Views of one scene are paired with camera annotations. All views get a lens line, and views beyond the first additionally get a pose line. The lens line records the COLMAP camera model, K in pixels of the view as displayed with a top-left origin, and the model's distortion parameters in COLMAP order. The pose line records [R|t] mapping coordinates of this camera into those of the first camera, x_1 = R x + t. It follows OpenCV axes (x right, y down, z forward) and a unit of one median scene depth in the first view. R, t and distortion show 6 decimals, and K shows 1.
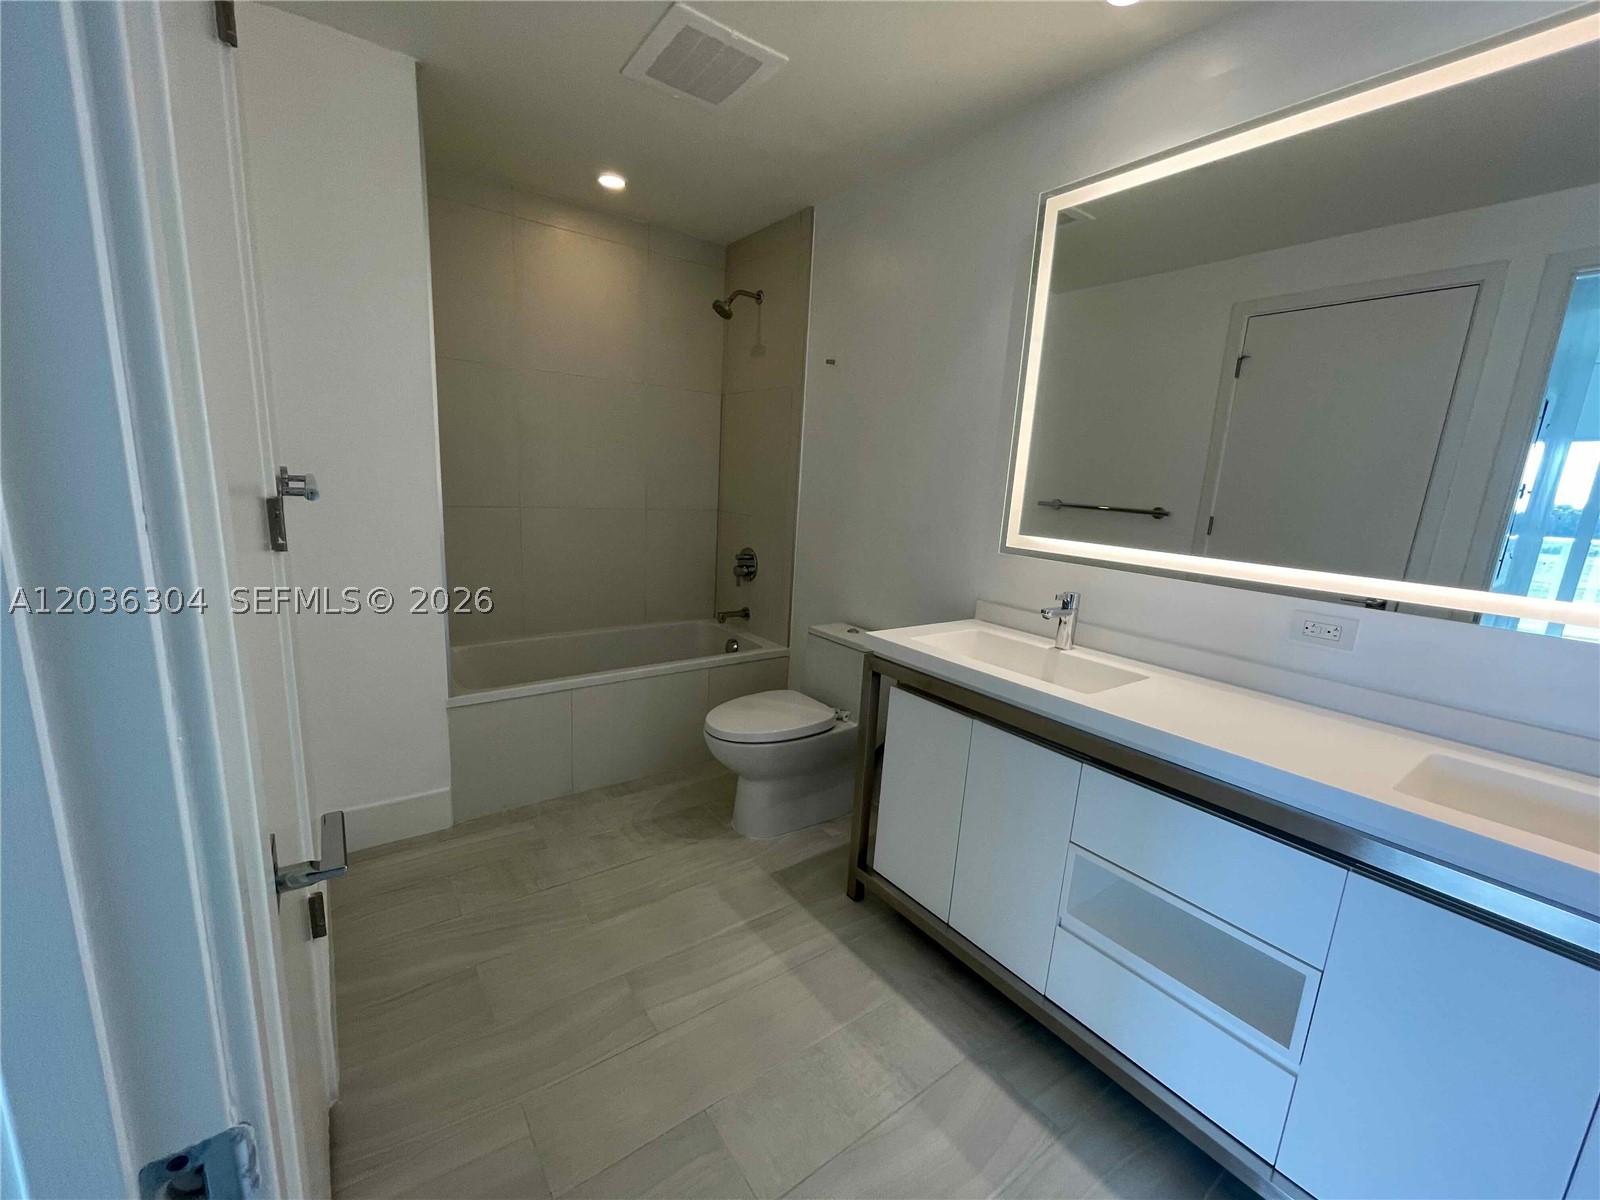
lens RADIAL K [[652.4, 0, 798.5], [0, 652.4, 605.9], [0, 0, 1]] dist [-0.001190, 0.000098]
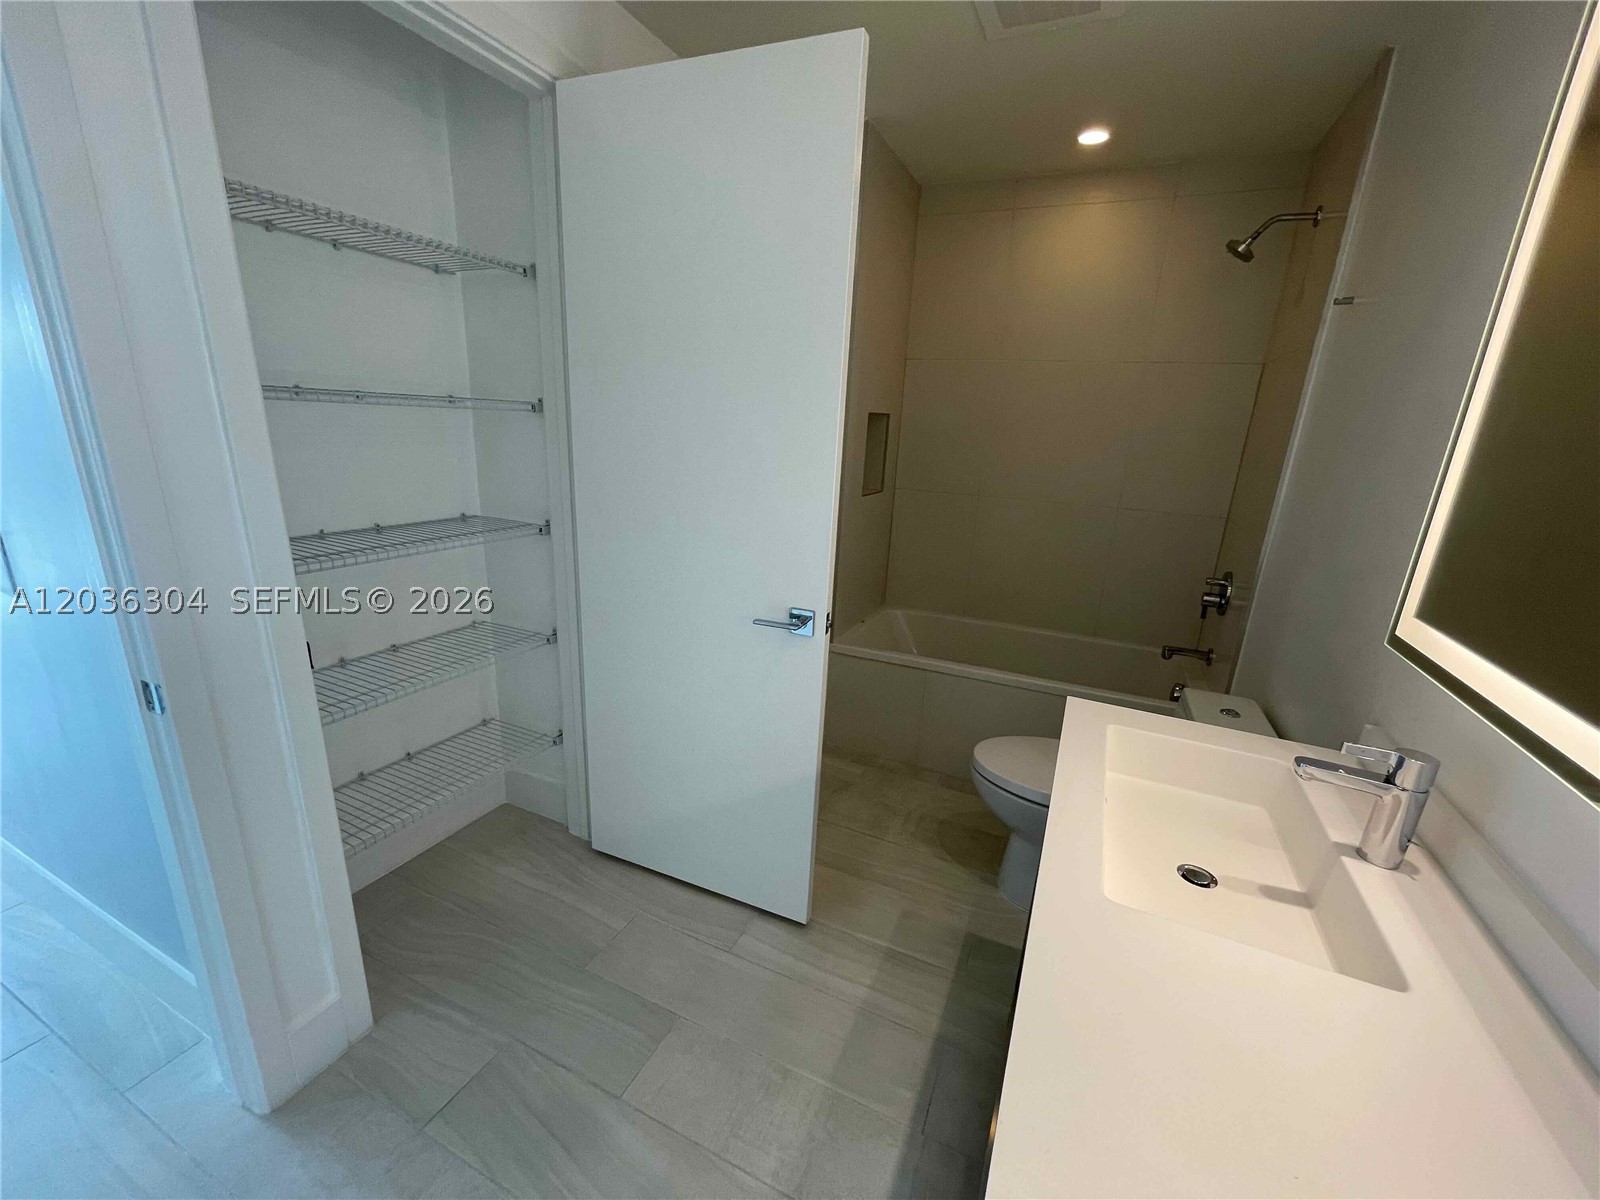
lens RADIAL K [[652.4, 0, 798.5], [0, 652.4, 605.9], [0, 0, 1]] dist [-0.001190, 0.000098]
pose [[0.488644, 0.216491, -0.845198, 0.517782], [-0.198253, 0.970937, 0.134079, -0.088303], [0.849660, 0.102046, 0.517362, 0.334411]]
